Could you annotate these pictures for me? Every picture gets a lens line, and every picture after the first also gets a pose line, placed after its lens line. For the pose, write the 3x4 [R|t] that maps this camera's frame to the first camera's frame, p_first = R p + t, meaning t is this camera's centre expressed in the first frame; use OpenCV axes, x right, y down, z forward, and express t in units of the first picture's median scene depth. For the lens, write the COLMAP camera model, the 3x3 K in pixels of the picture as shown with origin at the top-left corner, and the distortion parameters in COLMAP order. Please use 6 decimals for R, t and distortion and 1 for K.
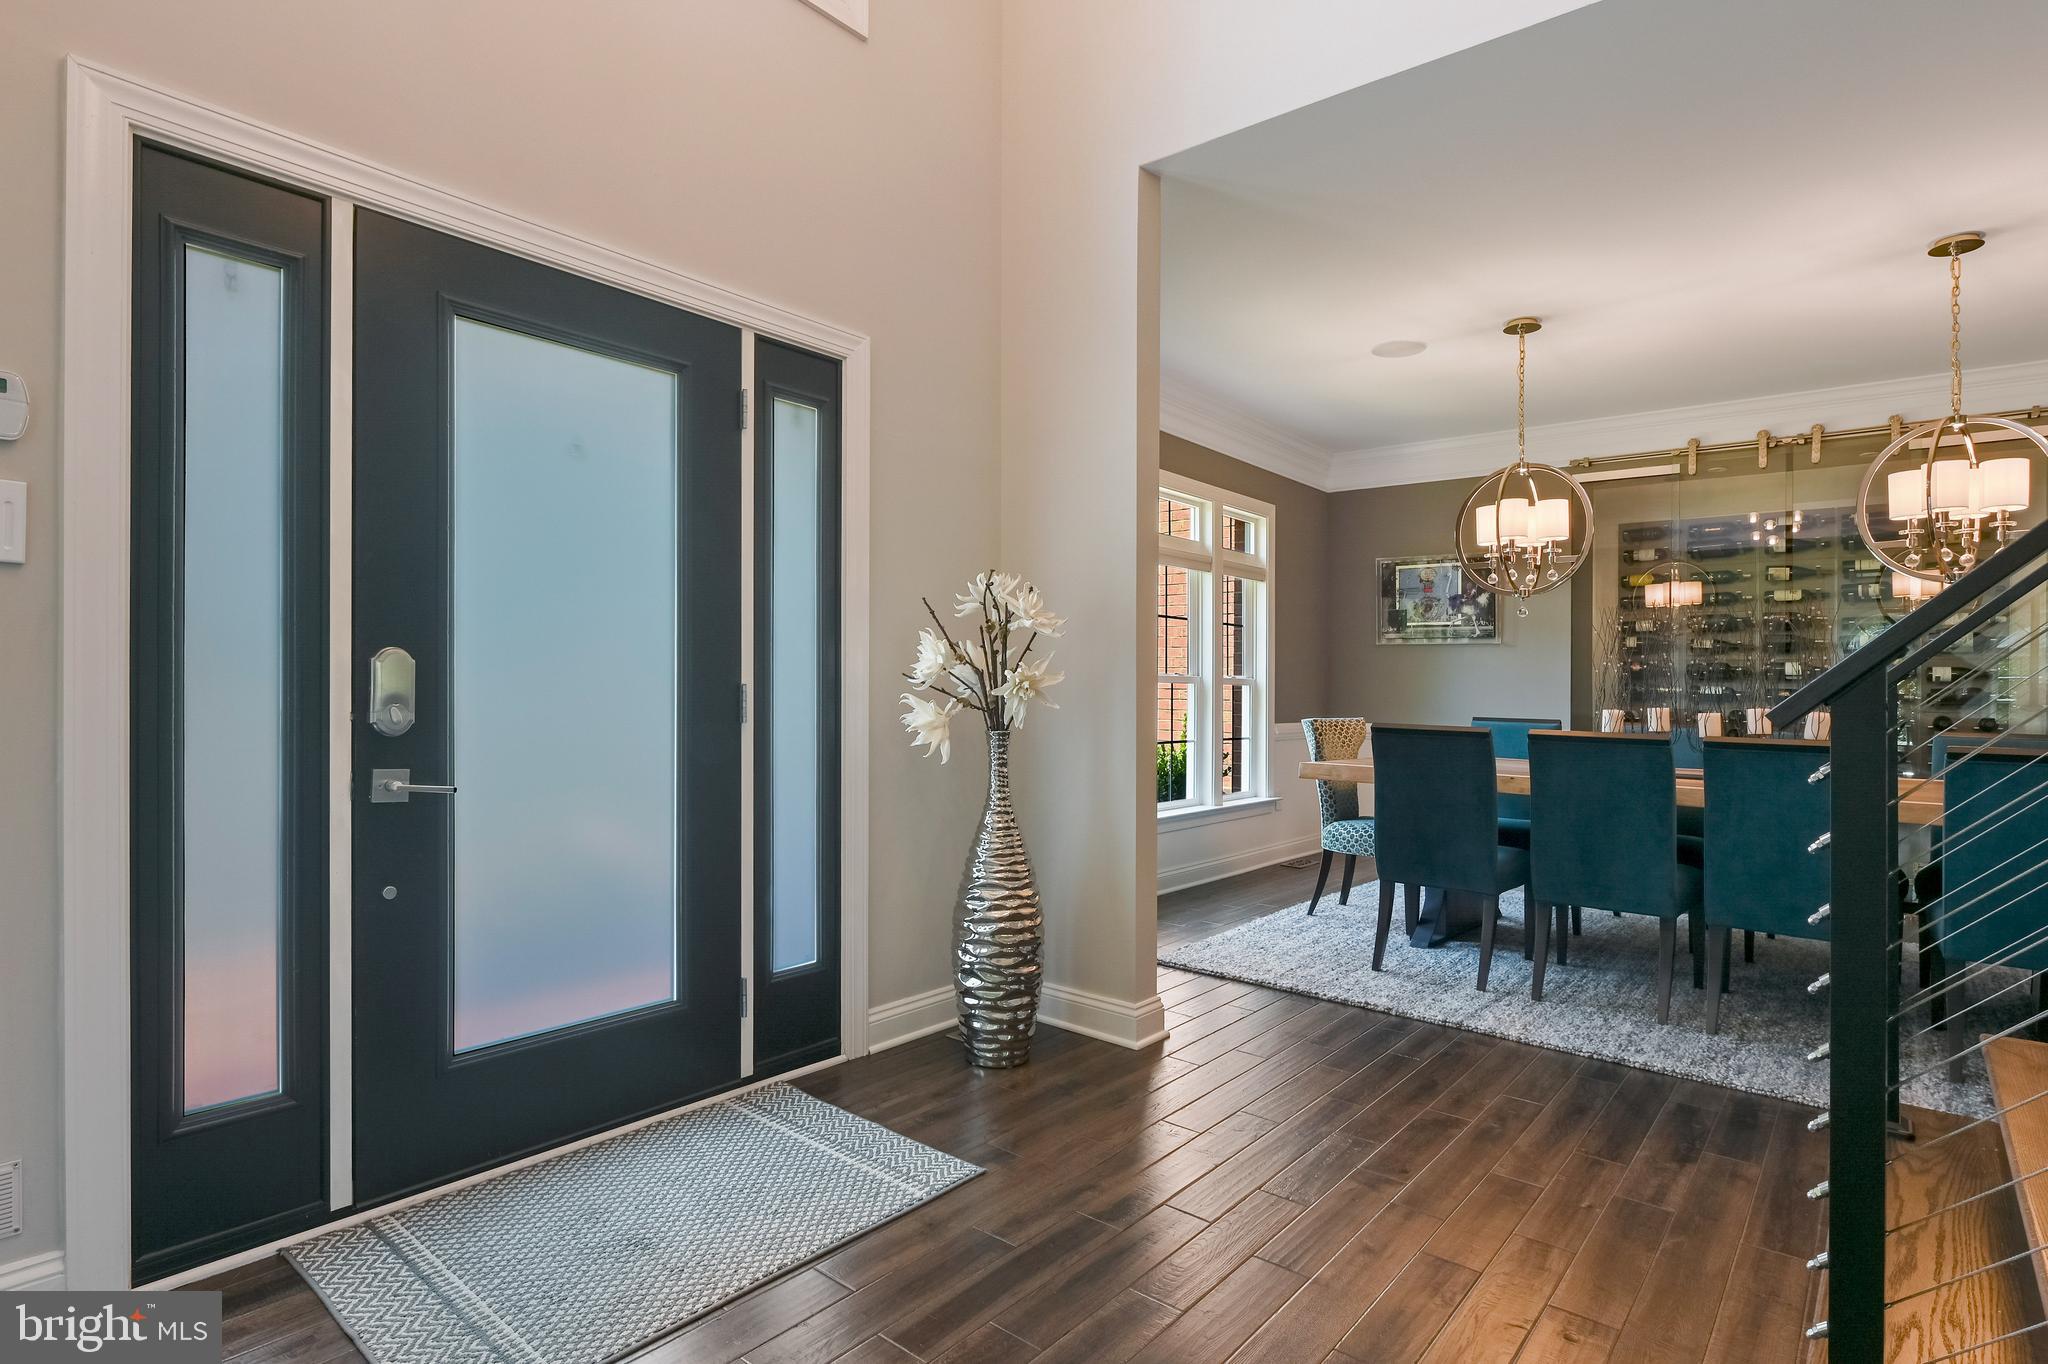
lens RADIAL K [[1031.8, 0, 1023.3], [0, 1031.8, 682.3], [0, 0, 1]] dist [0.005899, -0.001147]
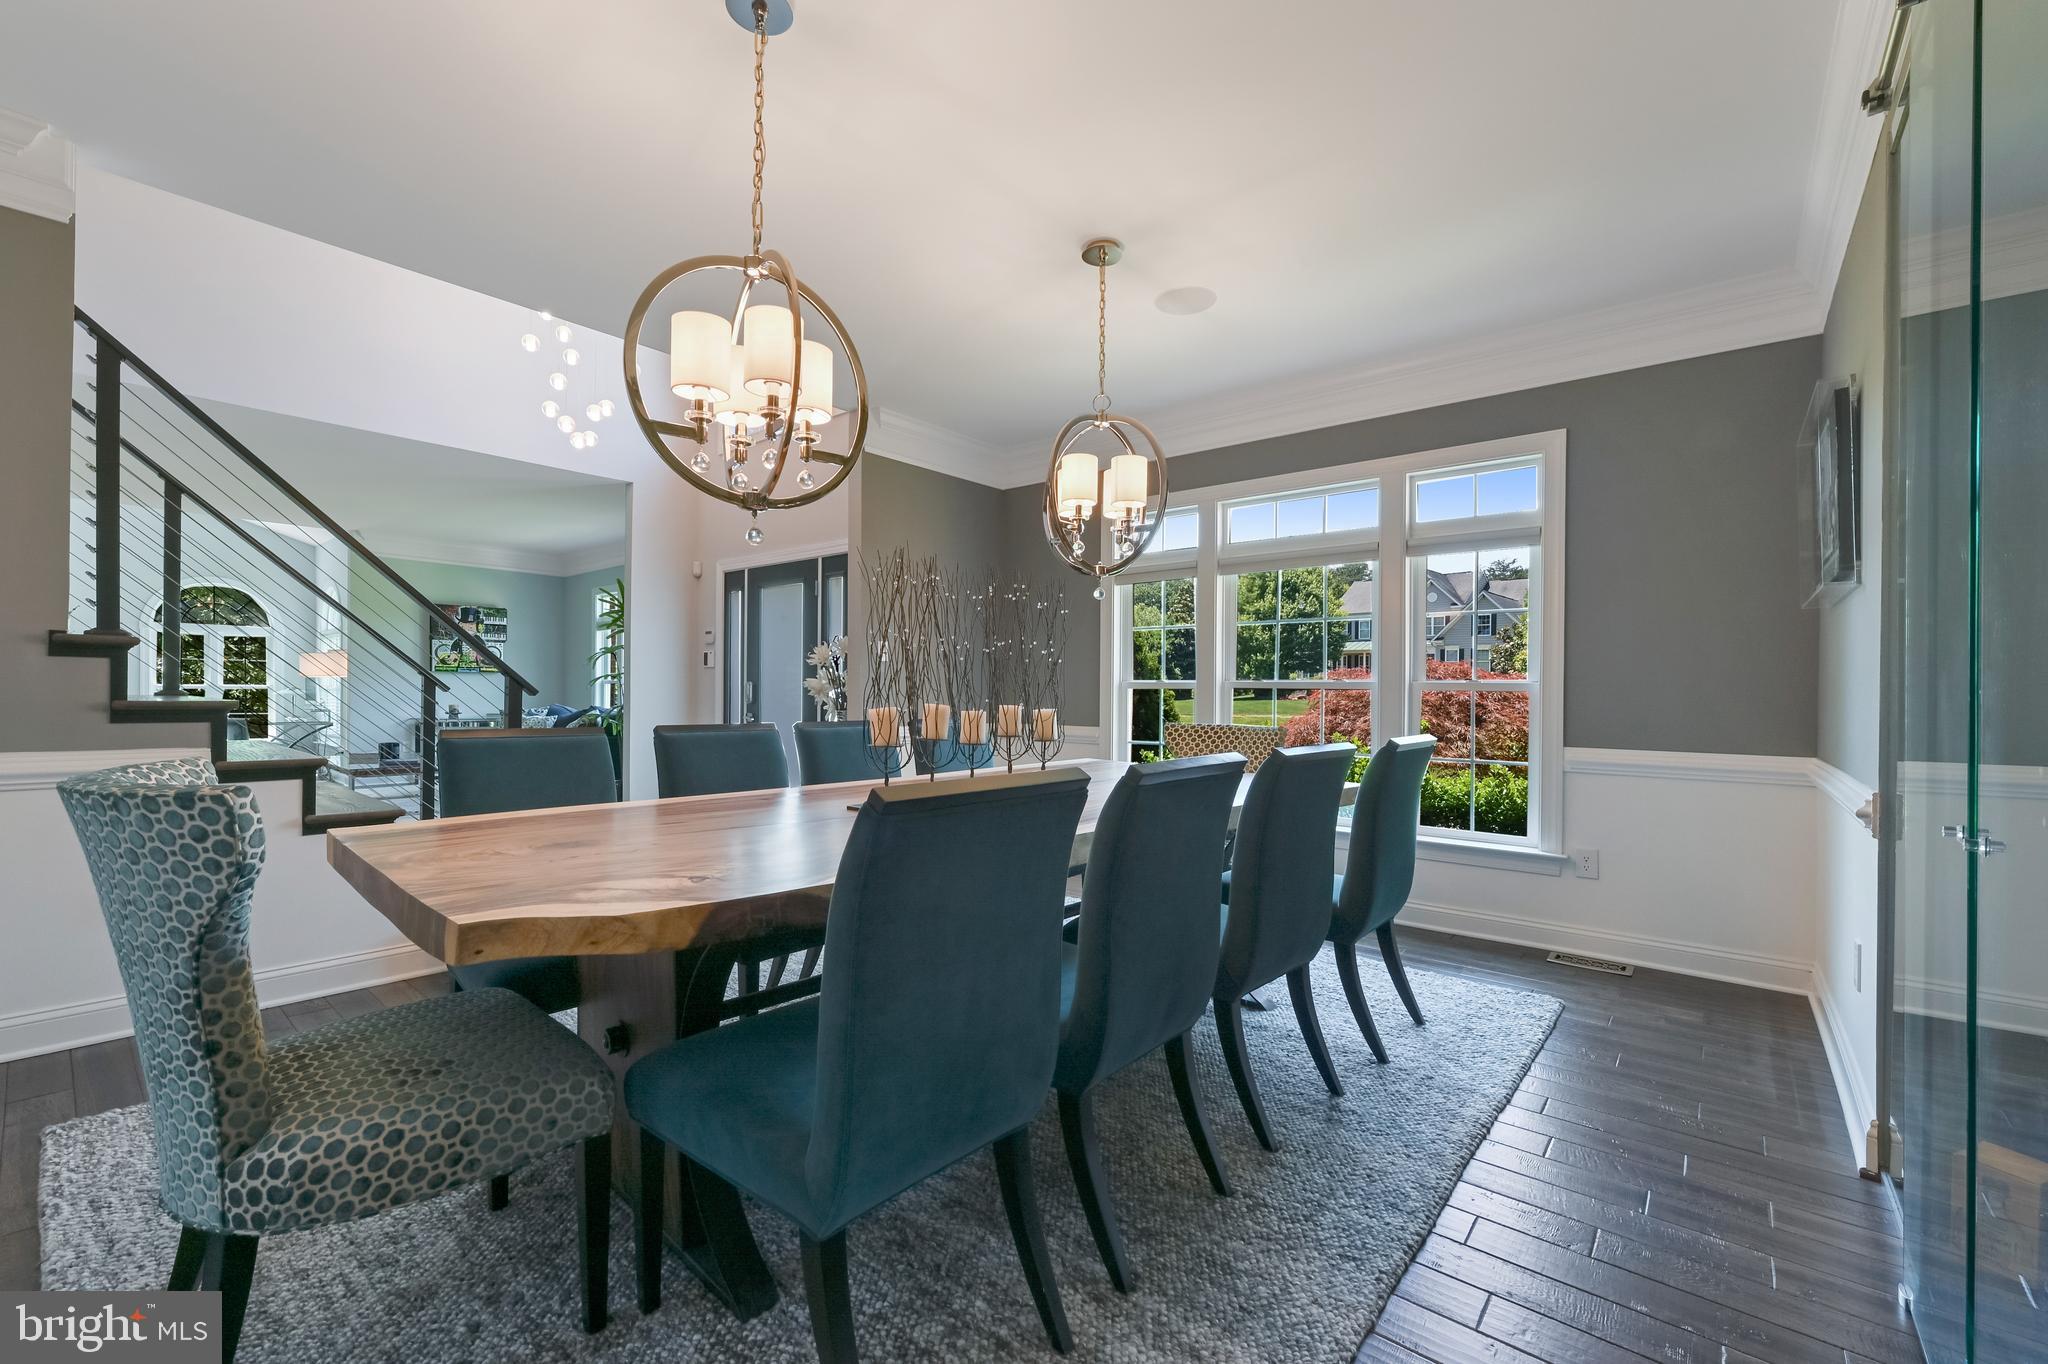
lens RADIAL K [[815.4, 0, 1025.0], [0, 815.4, 686.1], [0, 0, 1]] dist [-0.011371, 0.000359]
pose [[0.001271, -0.004928, -0.999987, 1.955588], [-0.007775, 0.999958, -0.004938, 0.013552], [0.999969, 0.007781, 0.001233, 1.569960]]
